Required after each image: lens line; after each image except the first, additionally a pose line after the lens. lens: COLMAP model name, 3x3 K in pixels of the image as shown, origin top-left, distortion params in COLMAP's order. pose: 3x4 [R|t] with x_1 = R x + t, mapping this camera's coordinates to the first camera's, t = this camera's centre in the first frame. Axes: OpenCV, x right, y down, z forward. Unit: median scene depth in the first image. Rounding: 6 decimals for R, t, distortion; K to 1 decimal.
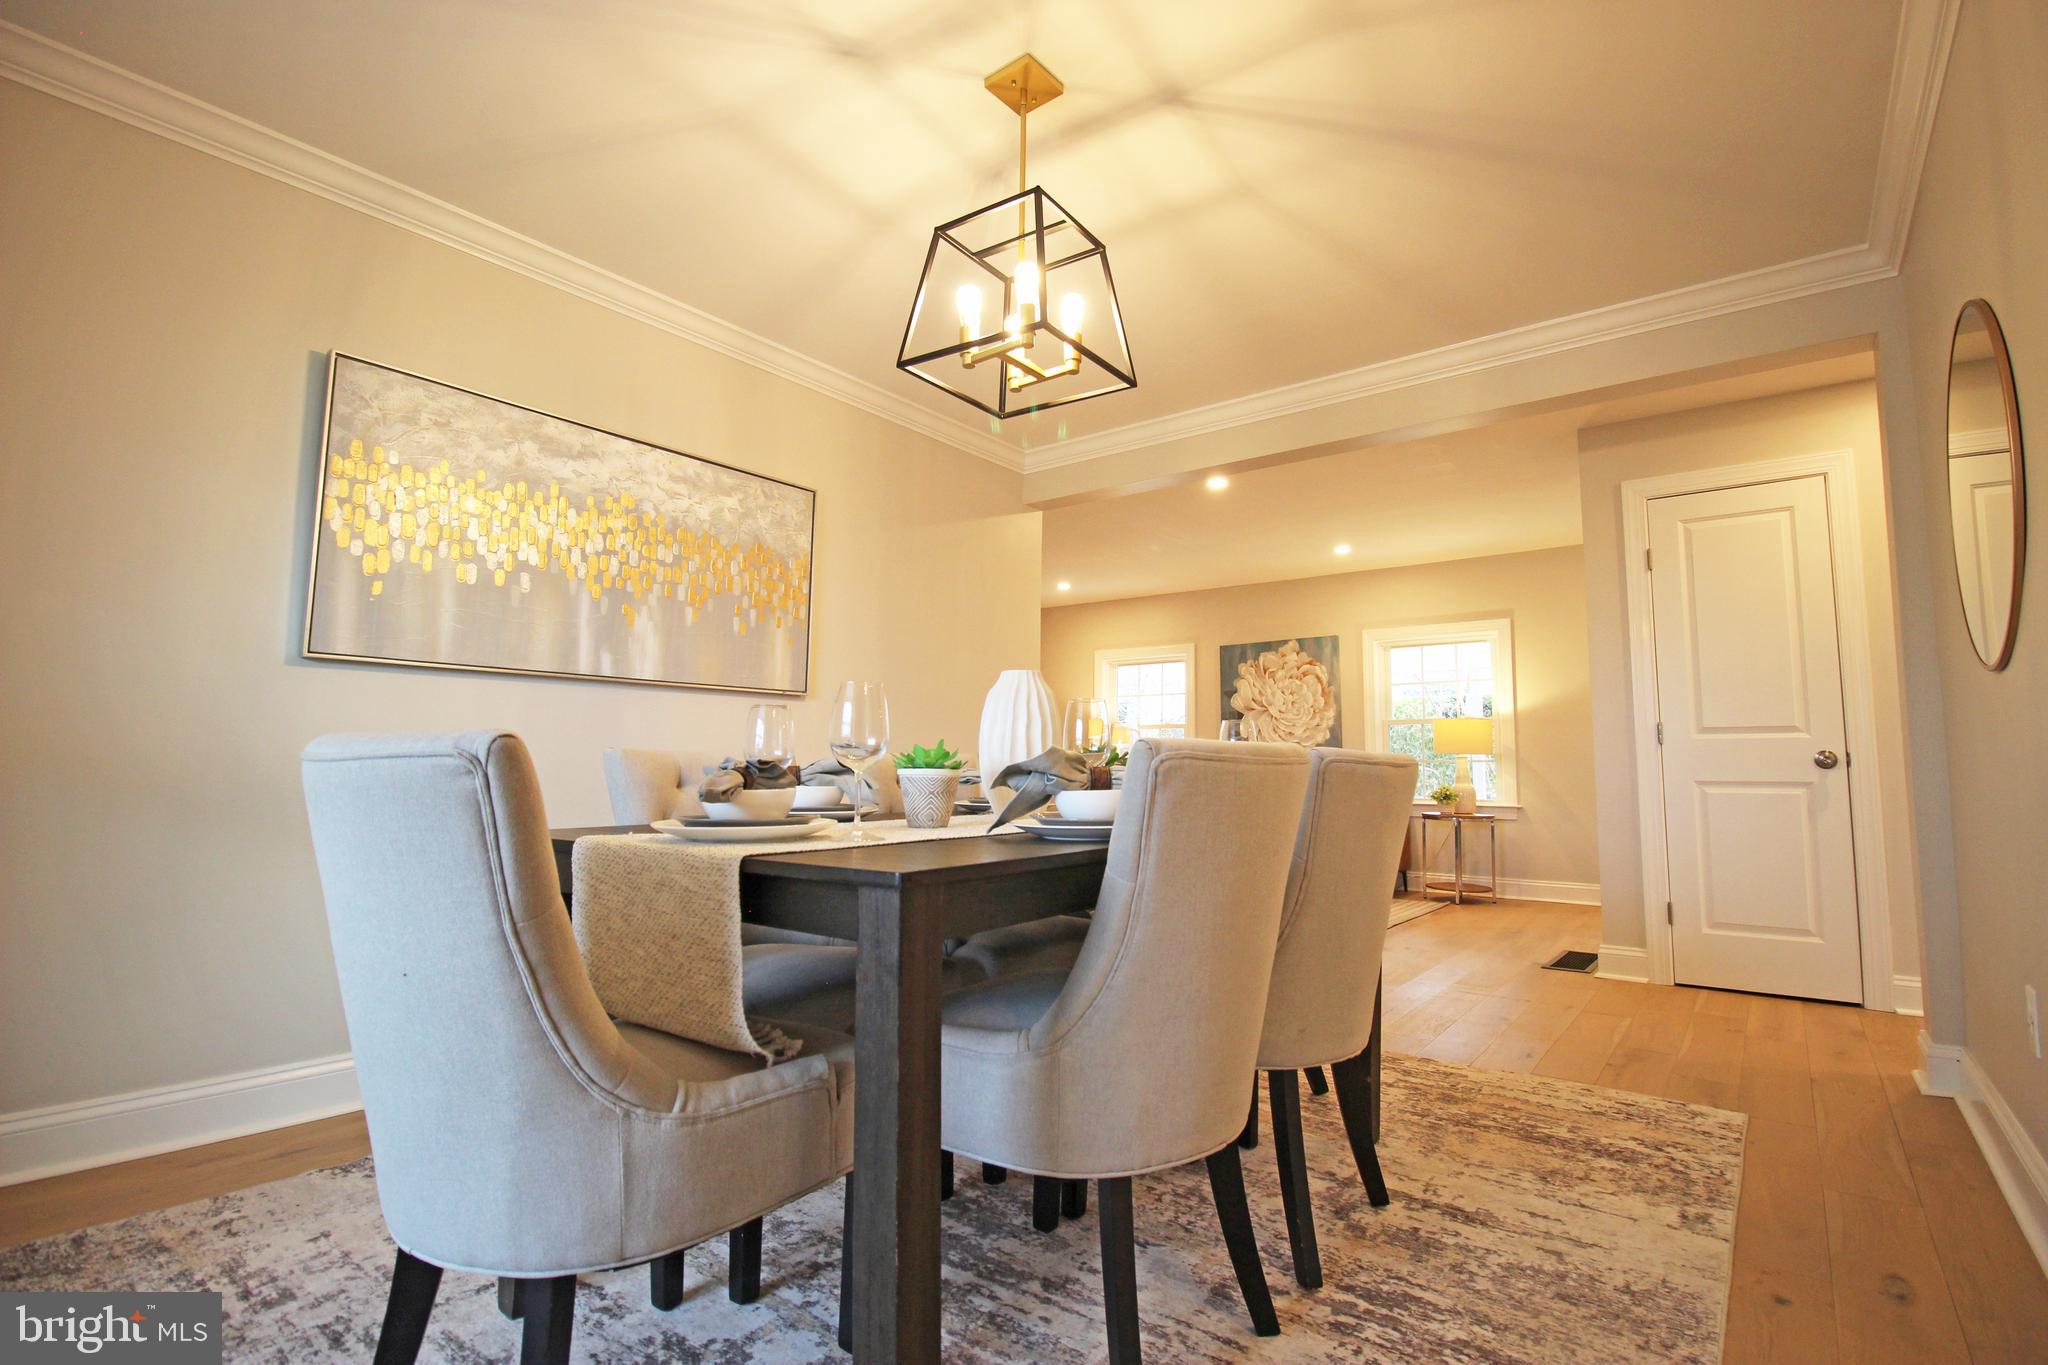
lens RADIAL K [[940.1, 0, 1057.5], [0, 940.1, 675.9], [0, 0, 1]] dist [0.006064, -0.016162]
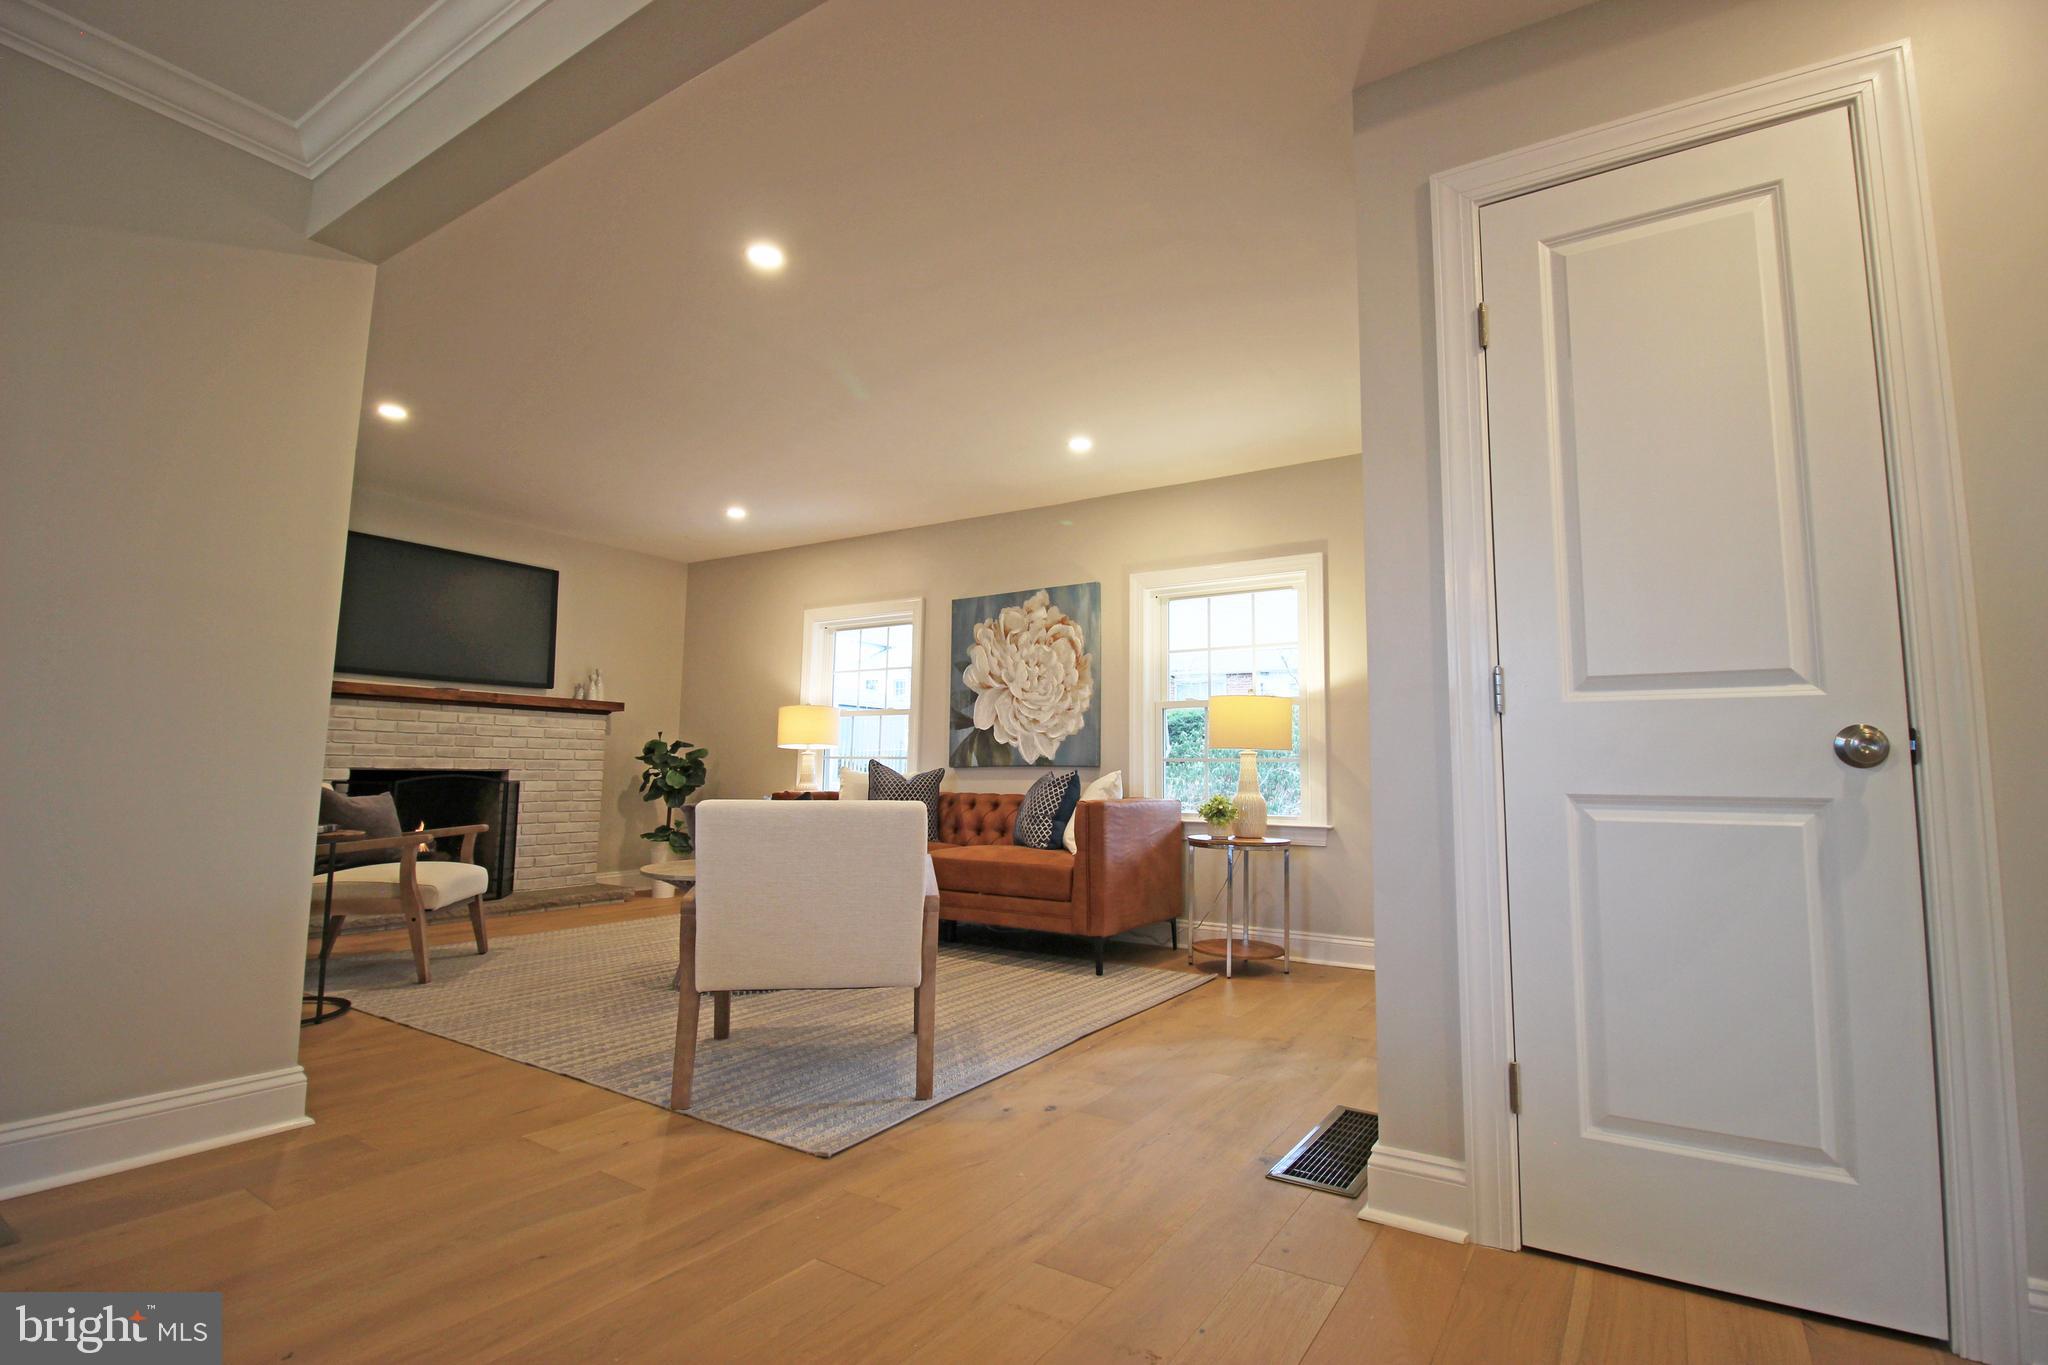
lens RADIAL K [[940.1, 0, 1057.5], [0, 940.1, 675.9], [0, 0, 1]] dist [0.006064, -0.016162]
pose [[0.996045, 0.013017, 0.087889, 0.226557], [-0.012604, 0.999907, -0.005258, 0.034570], [-0.087949, 0.004129, 0.996116, 0.329004]]
